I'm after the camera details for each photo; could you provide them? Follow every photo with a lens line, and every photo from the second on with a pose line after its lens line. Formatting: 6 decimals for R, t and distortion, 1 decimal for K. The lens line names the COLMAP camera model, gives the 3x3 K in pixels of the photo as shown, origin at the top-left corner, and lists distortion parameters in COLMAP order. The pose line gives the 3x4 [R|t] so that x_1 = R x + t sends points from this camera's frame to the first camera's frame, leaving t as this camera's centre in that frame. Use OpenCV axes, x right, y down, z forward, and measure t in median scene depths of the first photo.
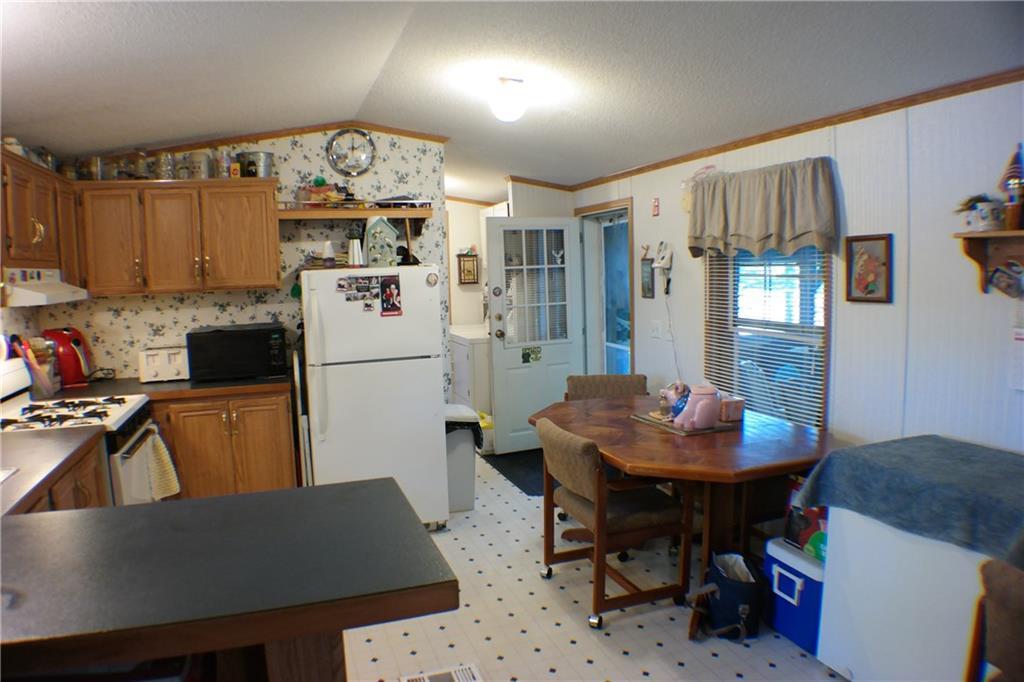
lens RADIAL K [[688.0, 0, 512.0], [0, 688.0, 341.0], [0, 0, 1]] dist [-0.128685, 0.007299]
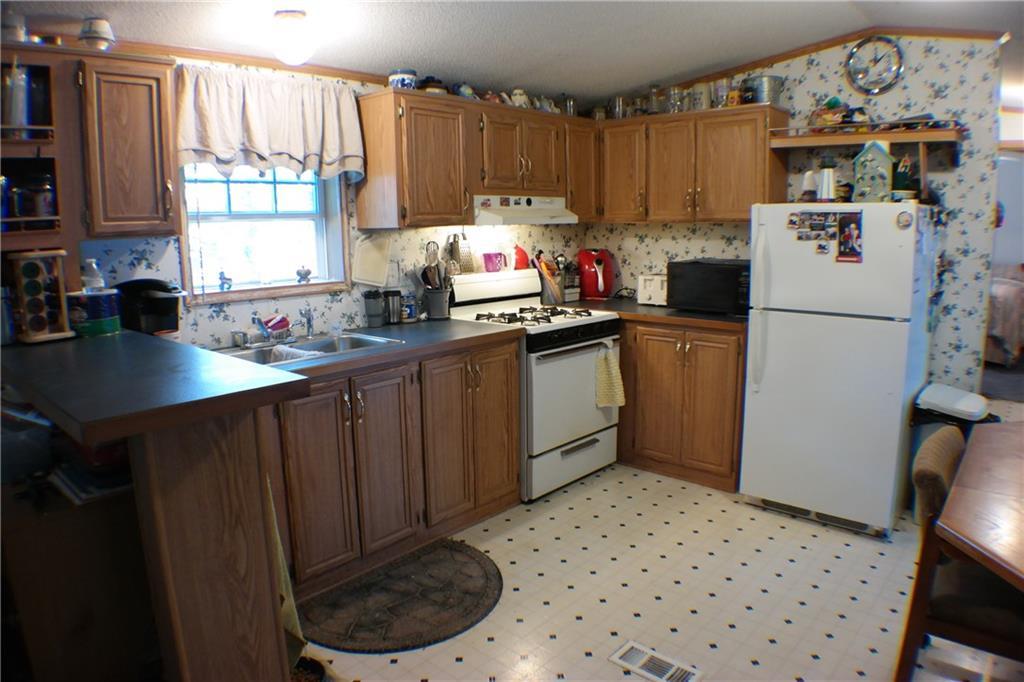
lens RADIAL K [[688.0, 0, 512.0], [0, 688.0, 341.0], [0, 0, 1]] dist [-0.128685, 0.007299]
pose [[0.481505, 0.171606, -0.859479, 0.325711], [-0.094130, 0.985098, 0.143953, -0.019824], [0.871374, 0.011588, 0.490483, 0.257972]]
